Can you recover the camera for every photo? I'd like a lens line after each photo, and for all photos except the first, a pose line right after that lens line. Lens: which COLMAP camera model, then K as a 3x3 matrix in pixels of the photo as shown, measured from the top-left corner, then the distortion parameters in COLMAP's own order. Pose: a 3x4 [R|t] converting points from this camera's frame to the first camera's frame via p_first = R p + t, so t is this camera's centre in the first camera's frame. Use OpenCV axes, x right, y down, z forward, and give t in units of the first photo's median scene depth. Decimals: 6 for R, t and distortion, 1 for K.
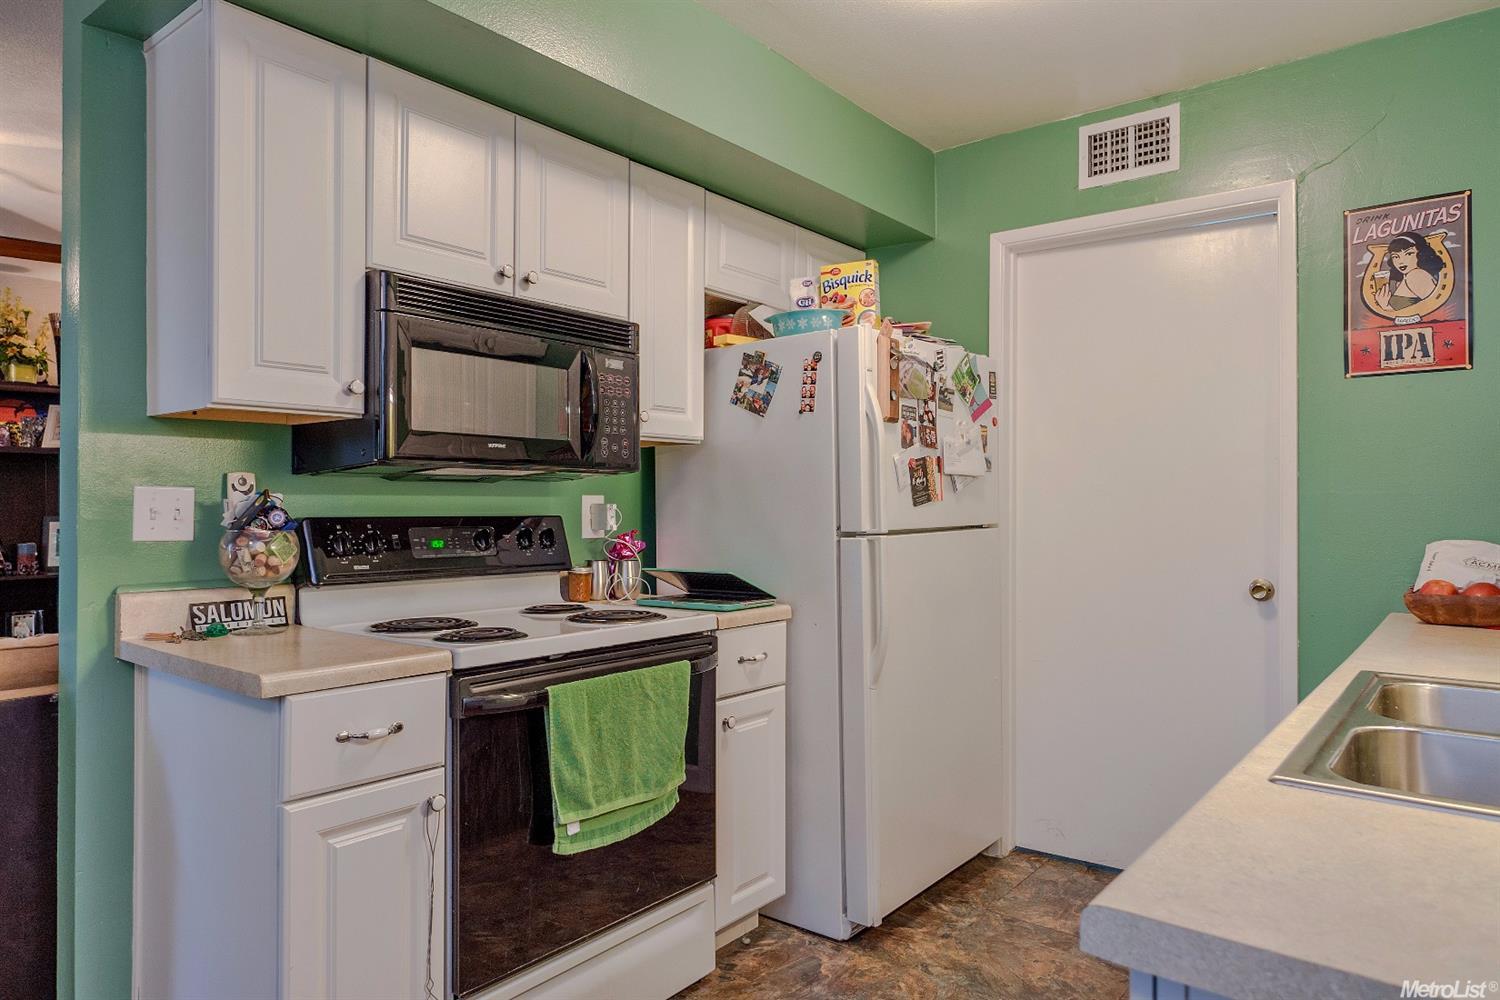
lens RADIAL K [[943.0, 0, 748.5], [0, 943.0, 495.8], [0, 0, 1]] dist [-0.000471, 0.001267]
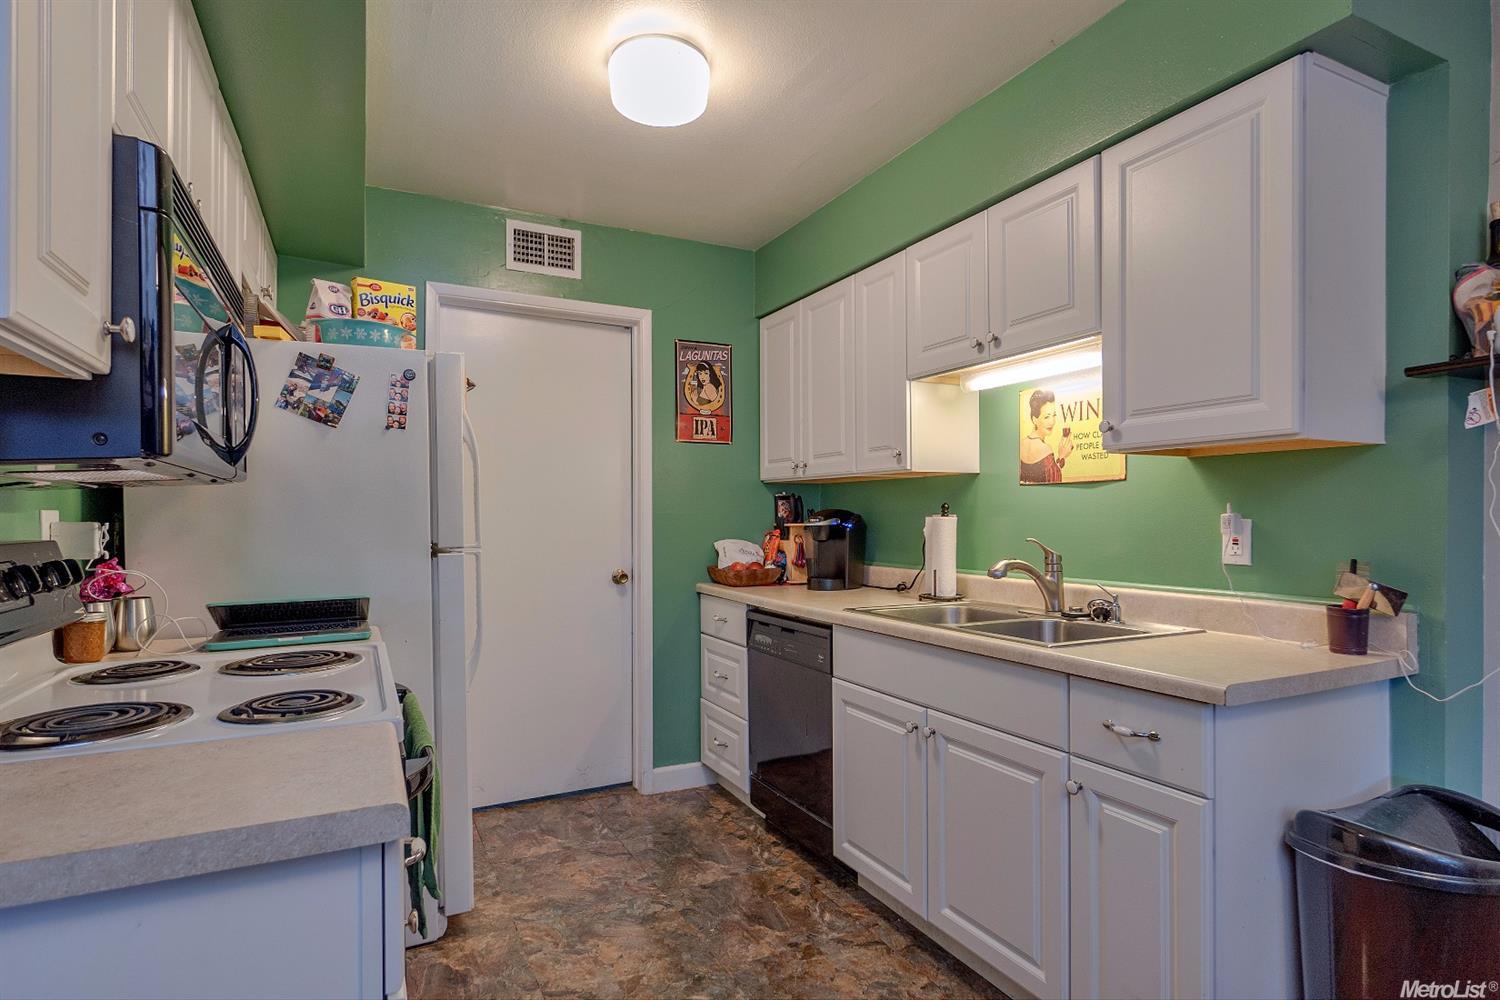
lens RADIAL K [[762.2, 0, 734.4], [0, 762.2, 519.9], [0, 0, 1]] dist [-0.003109, -0.000403]
pose [[0.434582, -0.004239, 0.900622, -0.502794], [-0.008085, 0.999930, 0.008608, -0.002981], [-0.900596, -0.011022, 0.434518, 0.333719]]
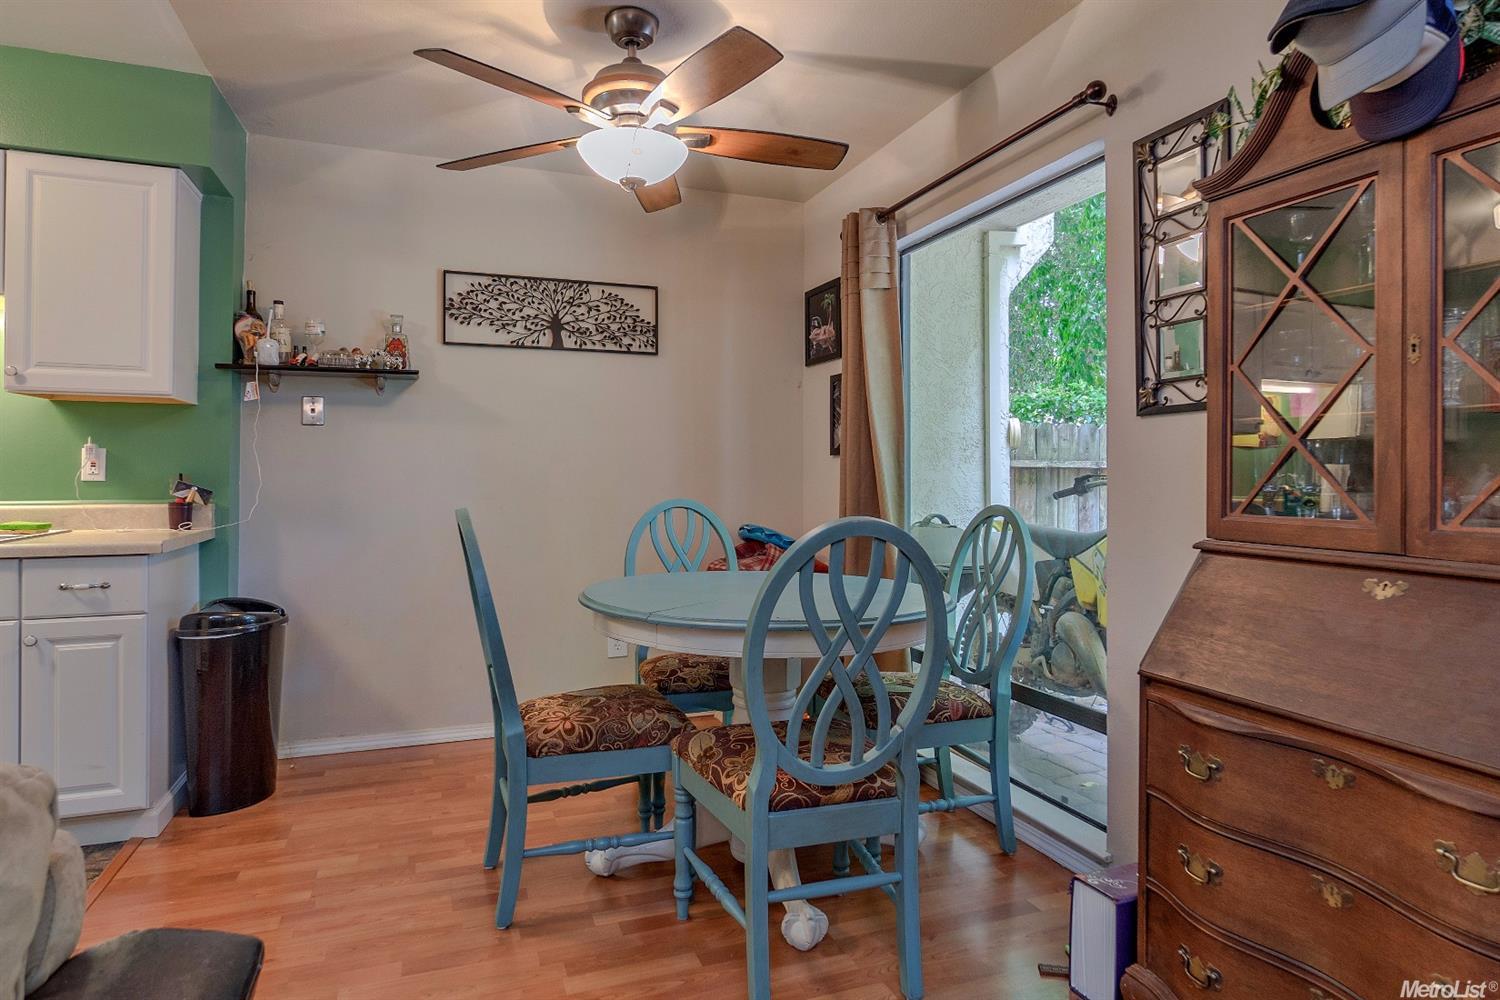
lens RADIAL K [[847.8, 0, 754.7], [0, 847.8, 472.4], [0, 0, 1]] dist [0.000029, 0.000086]
pose [[-0.860145, -0.005397, 0.510021, -1.486927], [-0.013059, 0.999849, -0.011443, 0.071470], [-0.509882, -0.016503, -0.860086, 1.186921]]
